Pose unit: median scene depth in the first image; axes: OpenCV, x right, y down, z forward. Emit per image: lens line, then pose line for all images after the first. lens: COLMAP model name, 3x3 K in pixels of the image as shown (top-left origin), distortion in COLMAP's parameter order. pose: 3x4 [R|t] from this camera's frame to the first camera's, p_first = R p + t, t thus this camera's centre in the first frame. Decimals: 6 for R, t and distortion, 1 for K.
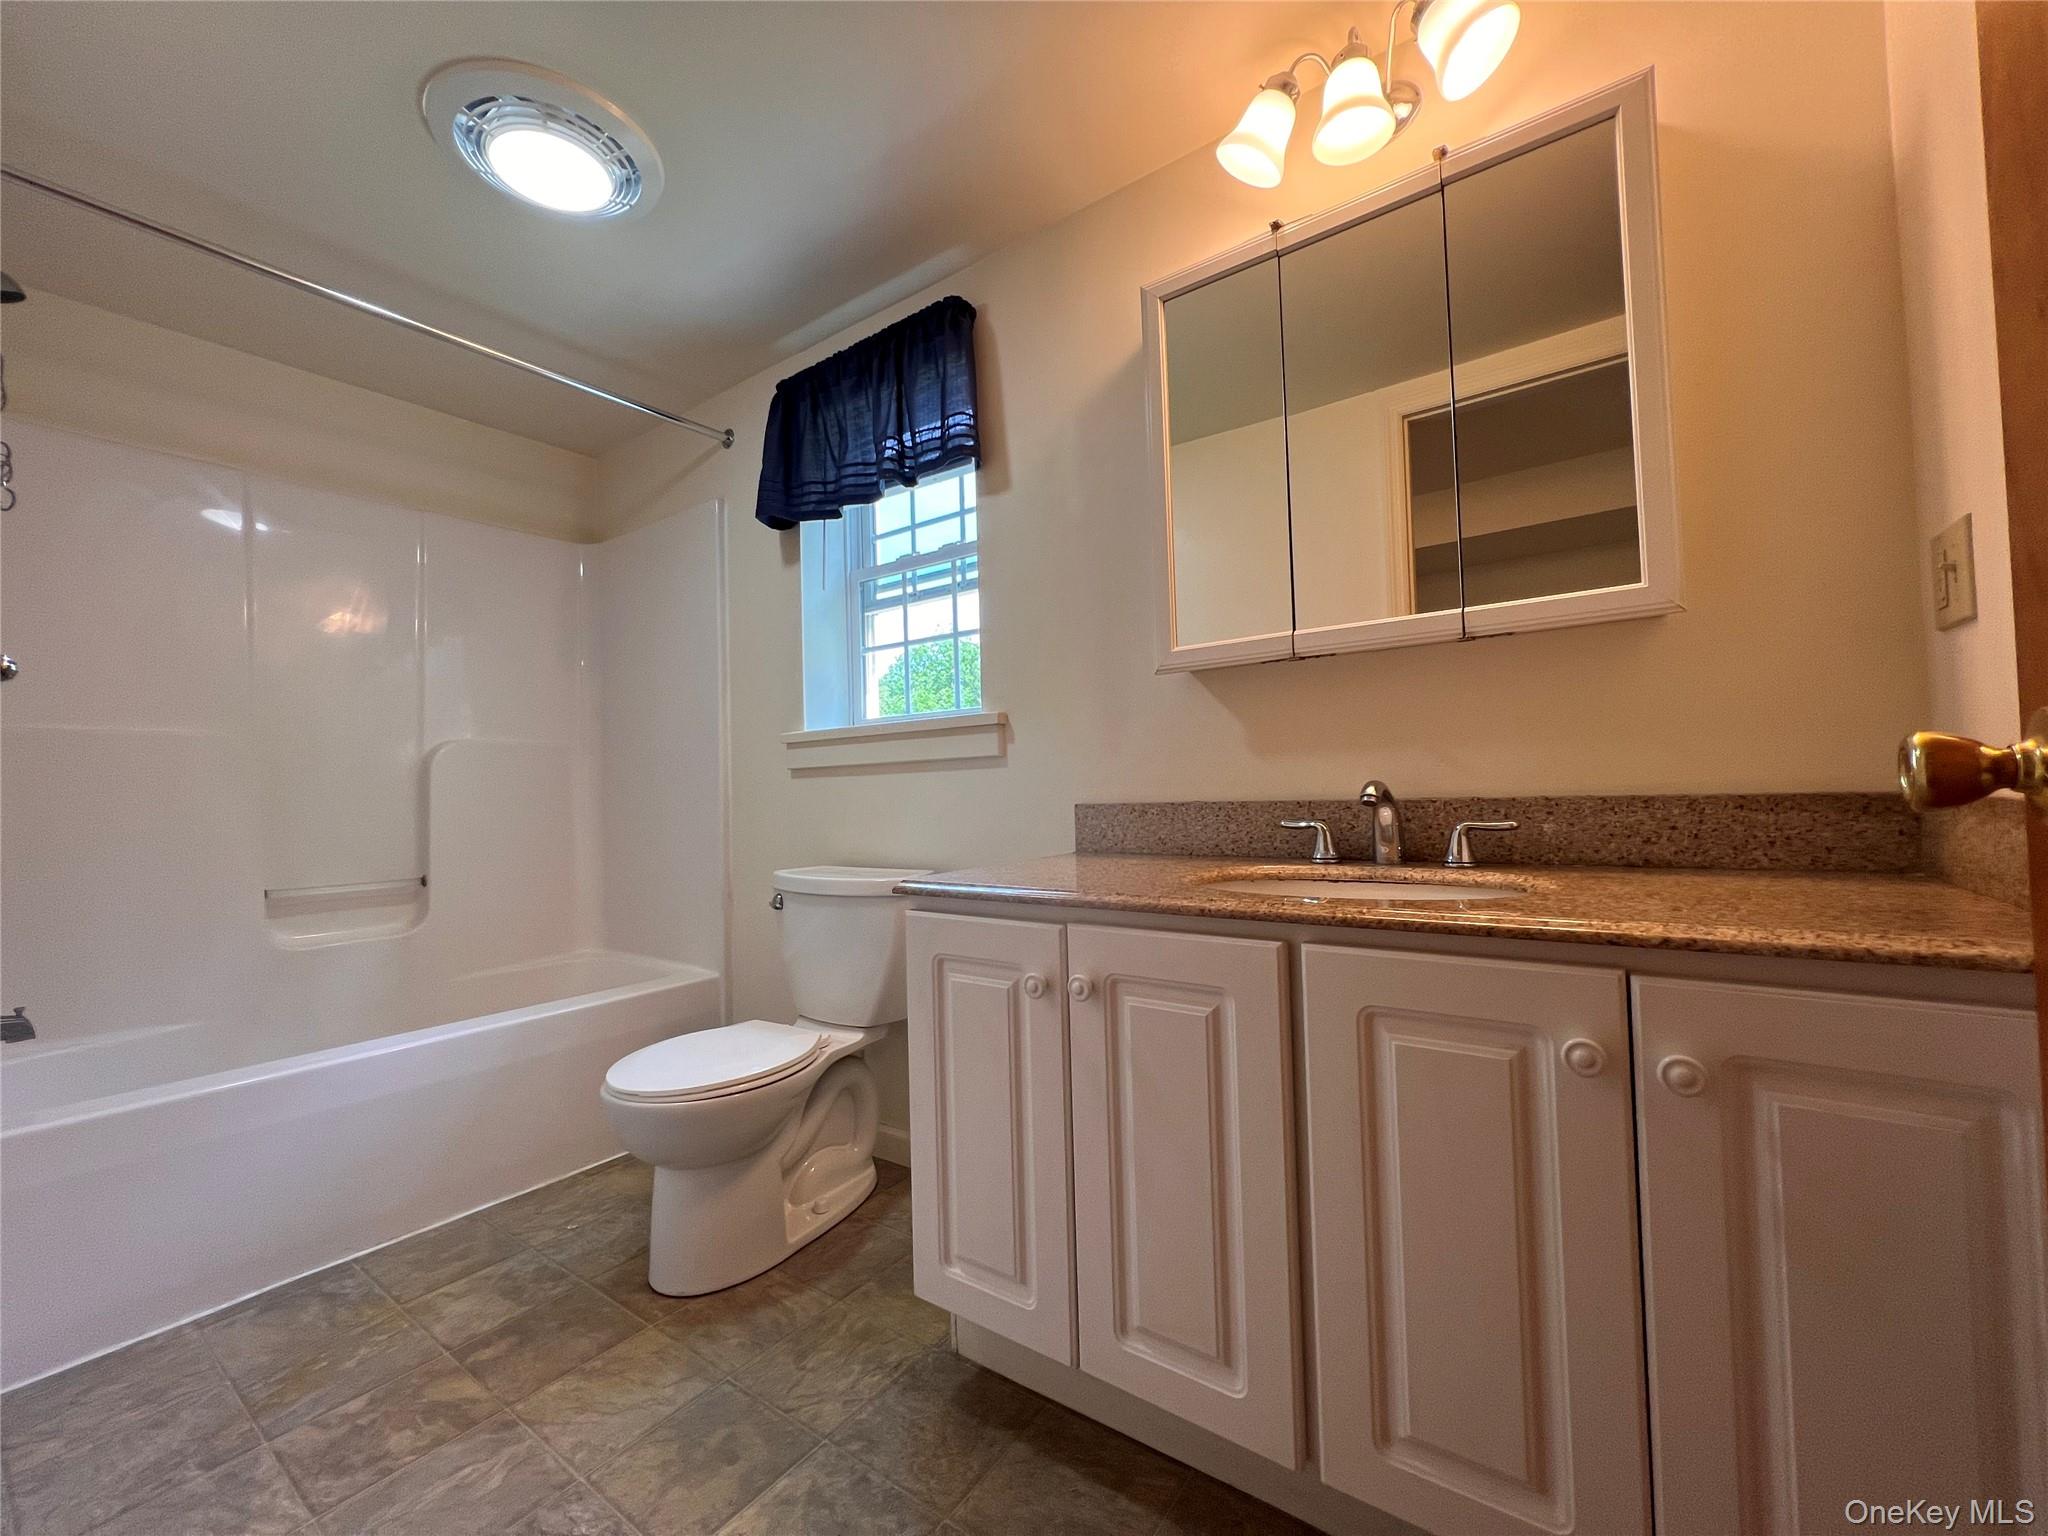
lens RADIAL K [[831.1, 0, 1023.4], [0, 831.1, 764.0], [0, 0, 1]] dist [-0.000440, 0.000519]
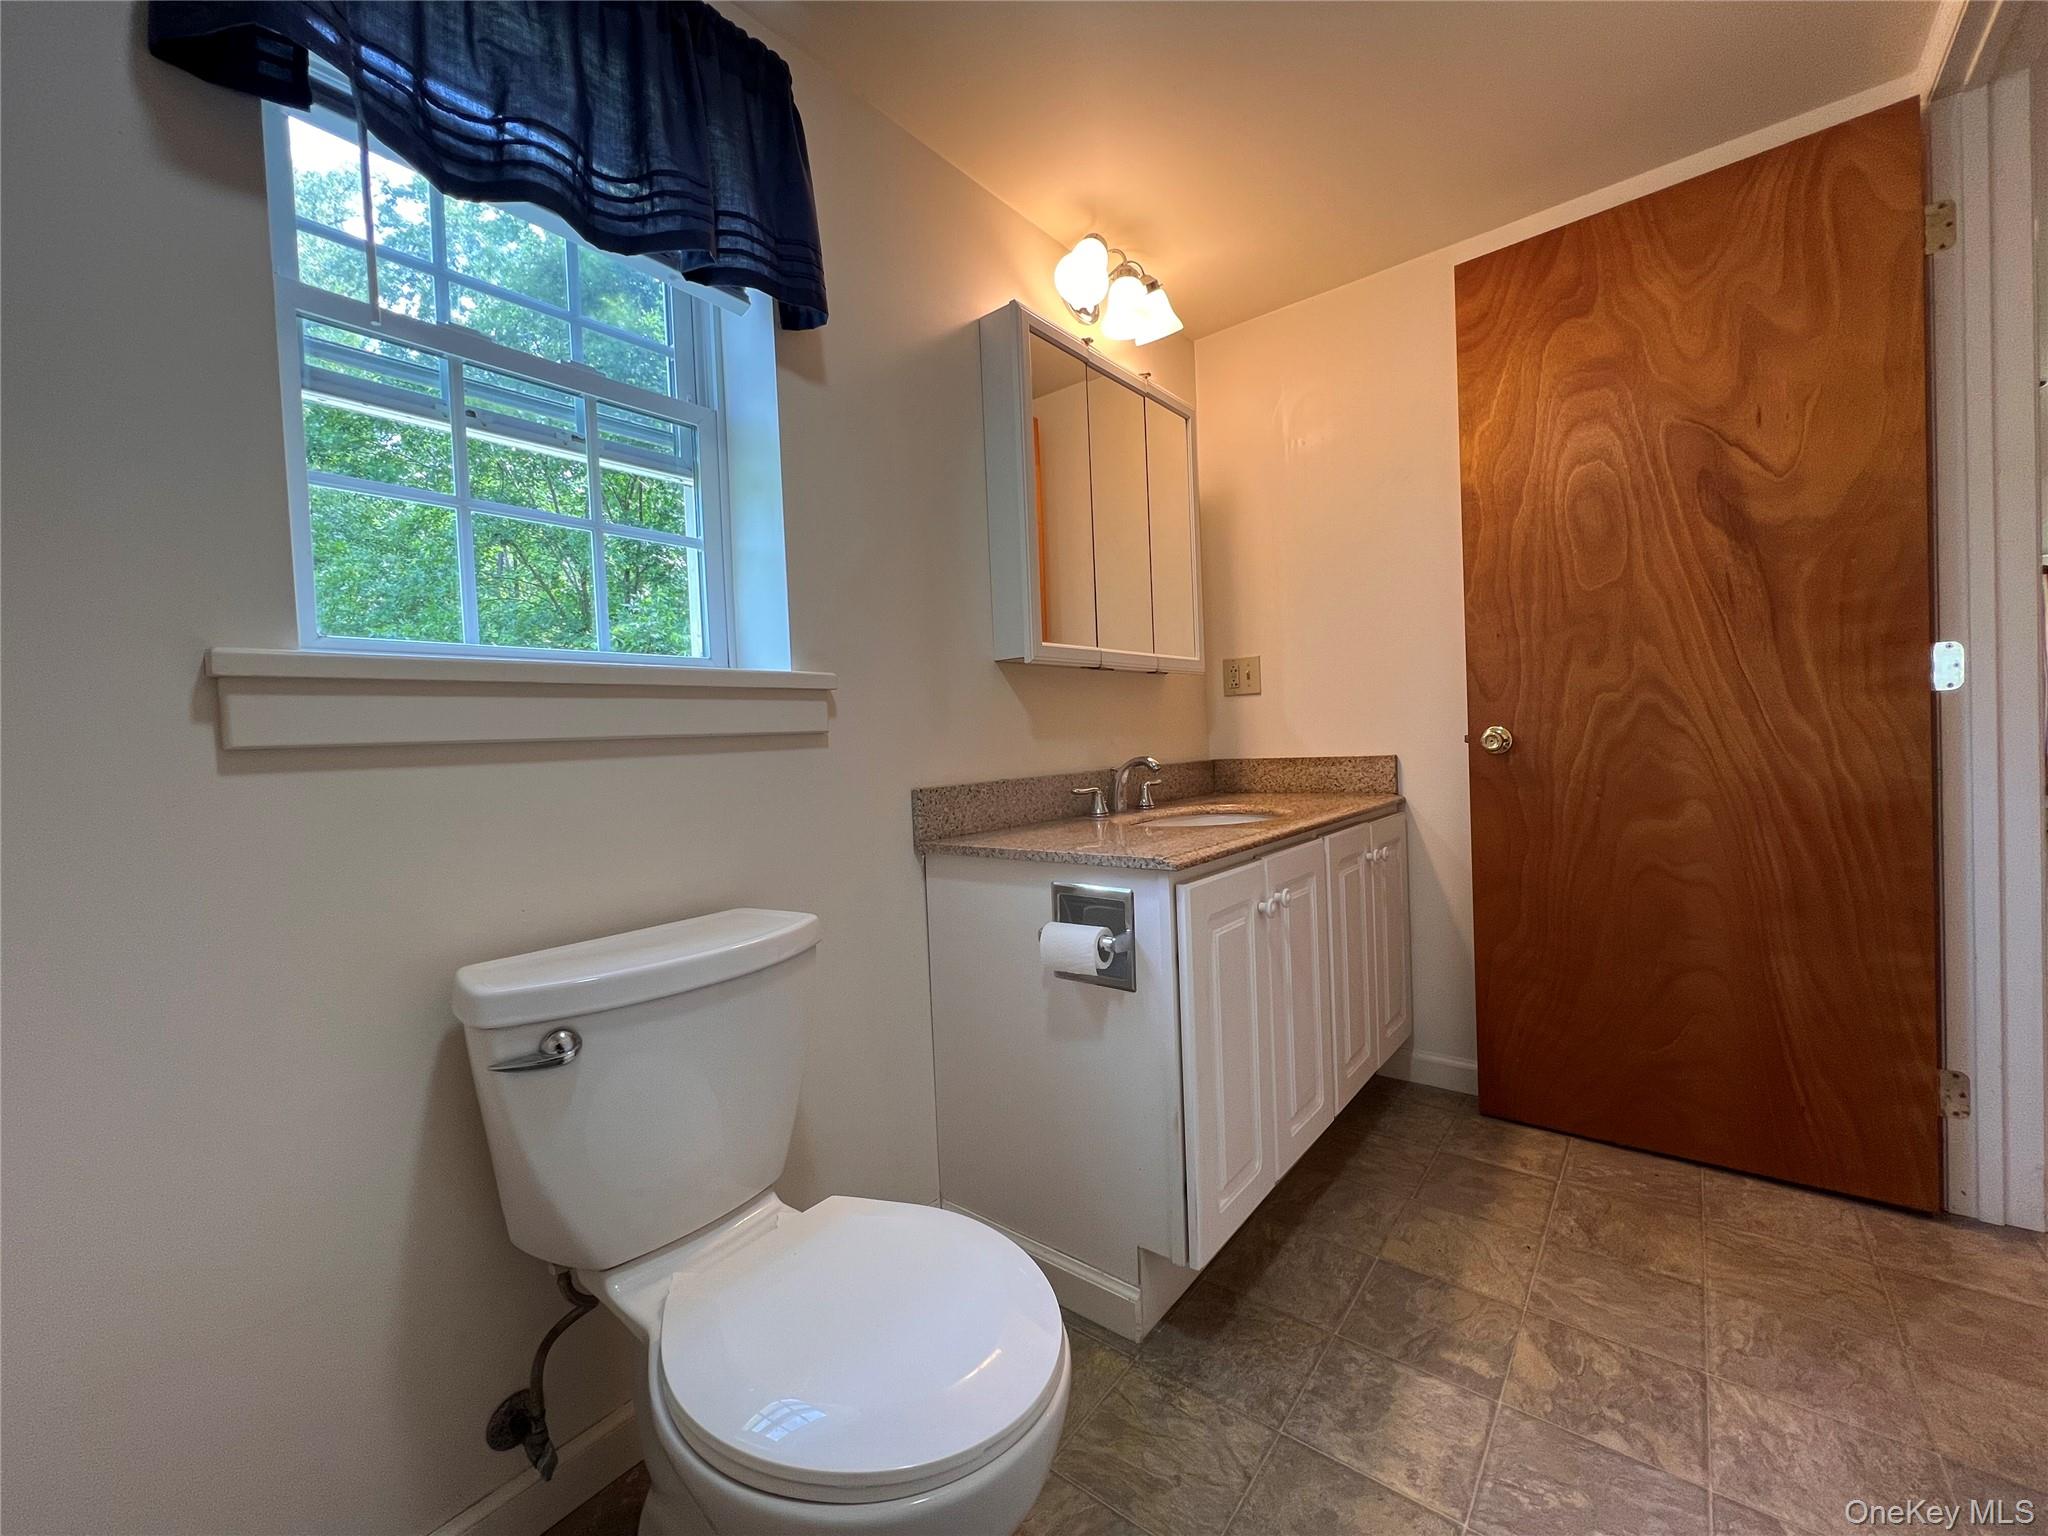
lens RADIAL K [[828.7, 0, 1026.1], [0, 828.7, 764.2], [0, 0, 1]] dist [-0.000902, 0.000272]
pose [[0.045578, 0.000629, 0.998961, -0.905580], [0.014596, 0.999893, -0.001296, 0.026876], [-0.998854, 0.014640, 0.045564, 0.925156]]
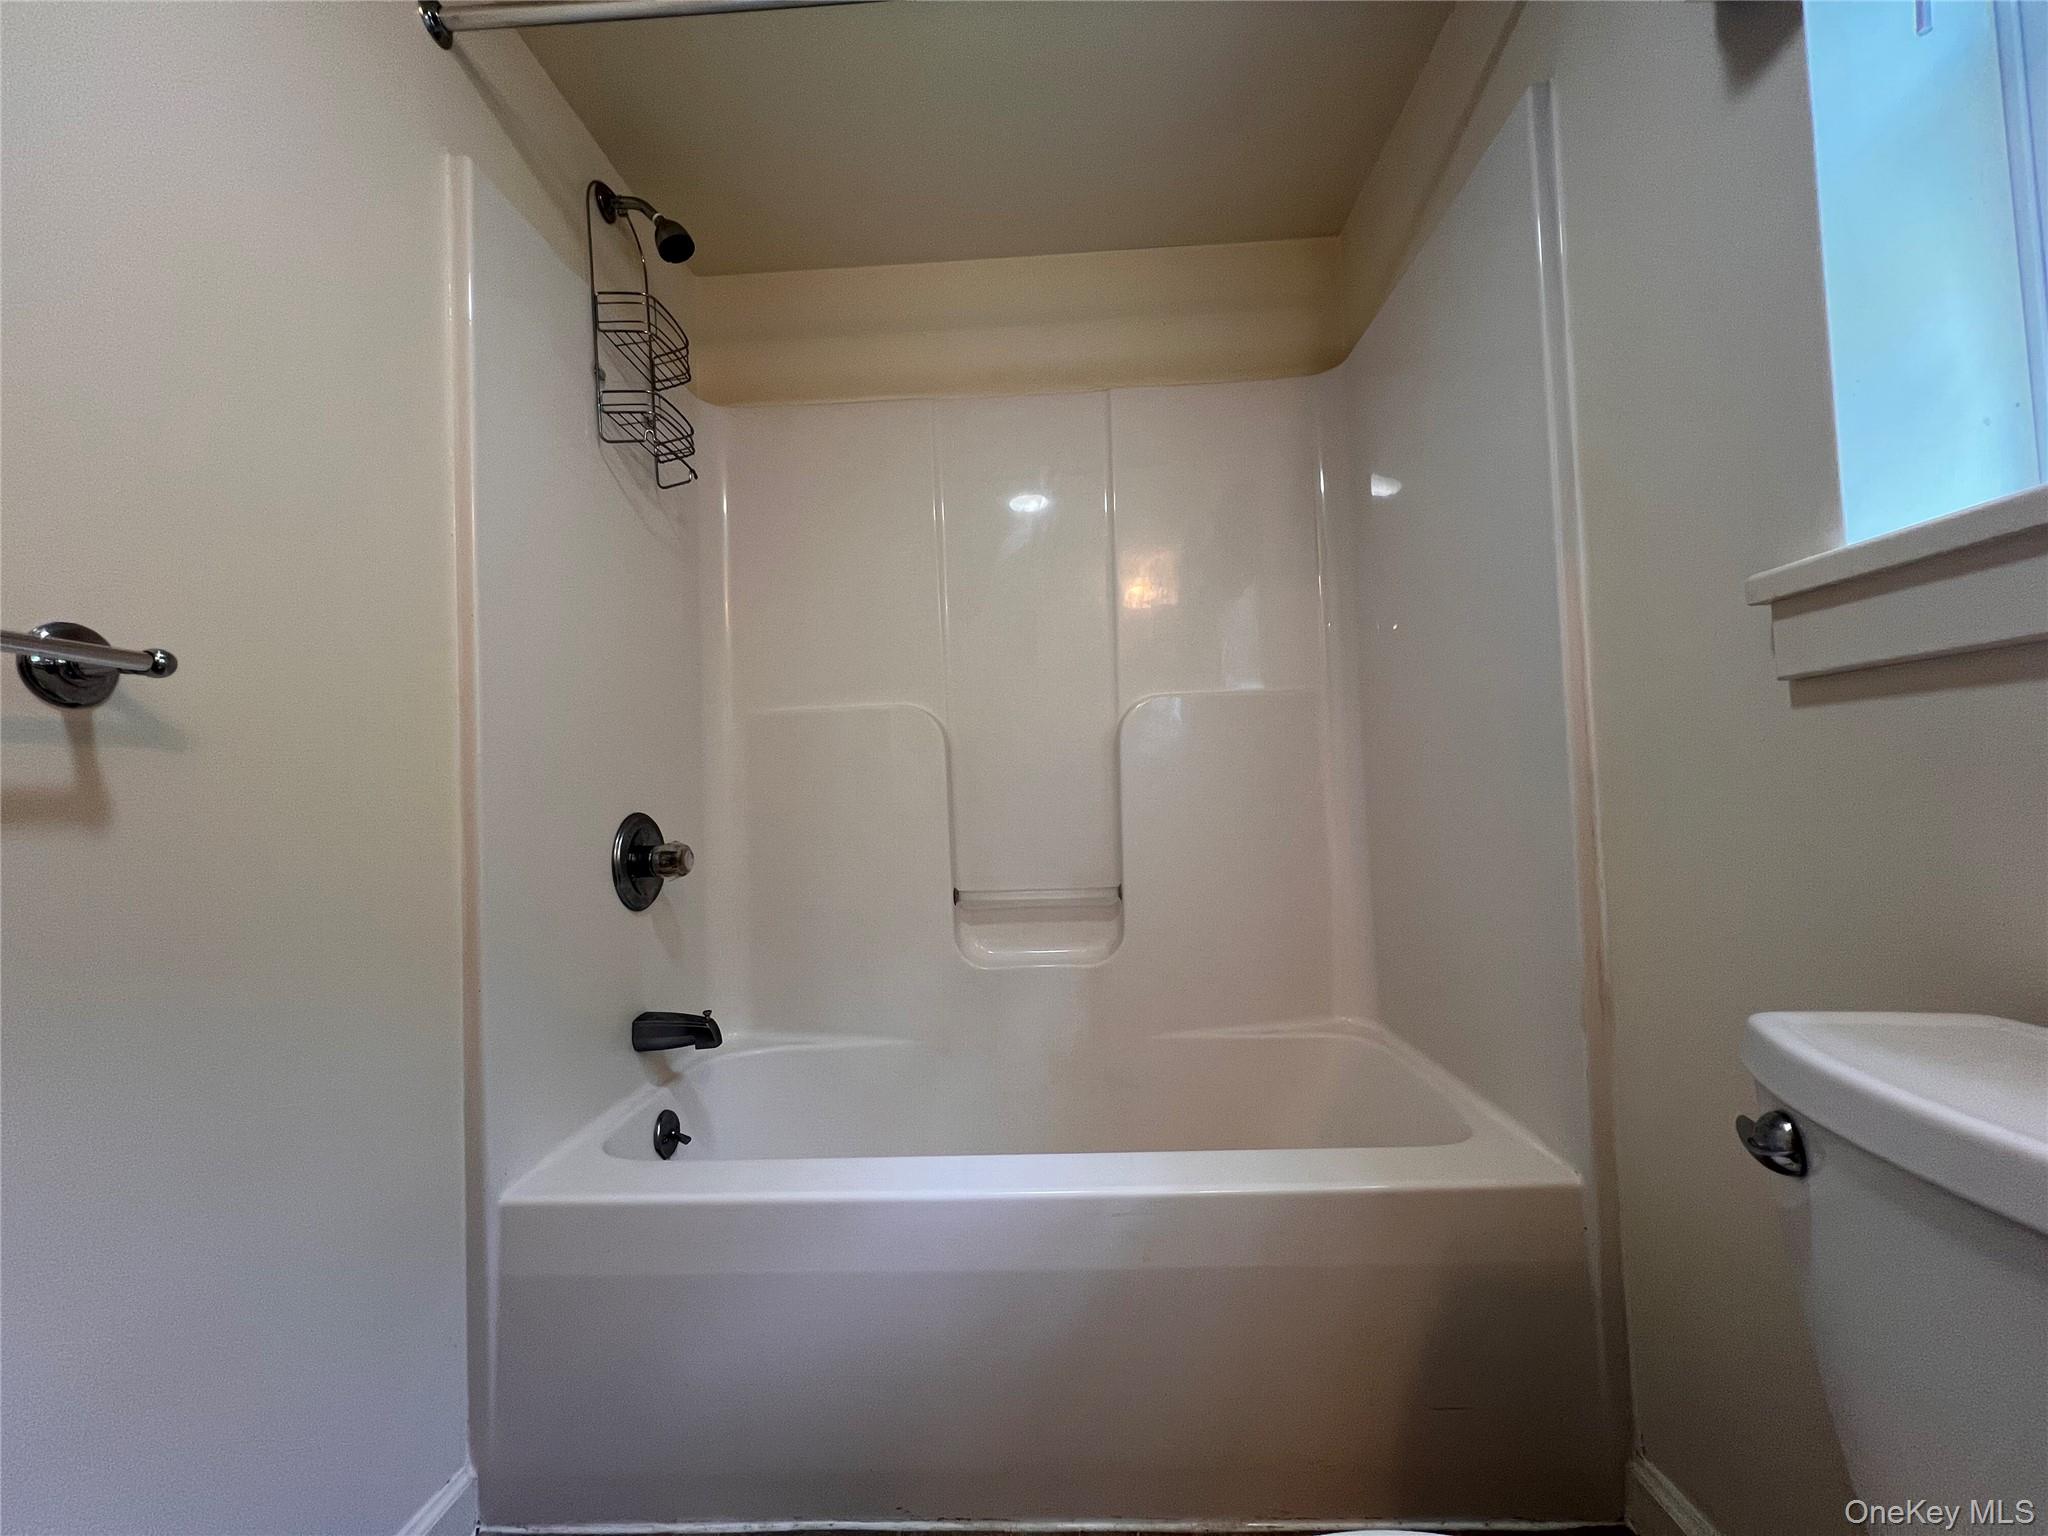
lens RADIAL K [[831.1, 0, 1023.4], [0, 831.1, 764.0], [0, 0, 1]] dist [-0.000440, 0.000519]
pose [[0.561590, -0.023304, -0.827087, -0.258497], [0.046552, 0.998910, 0.003464, 0.035948], [0.826105, -0.040448, 0.562063, 0.810352]]
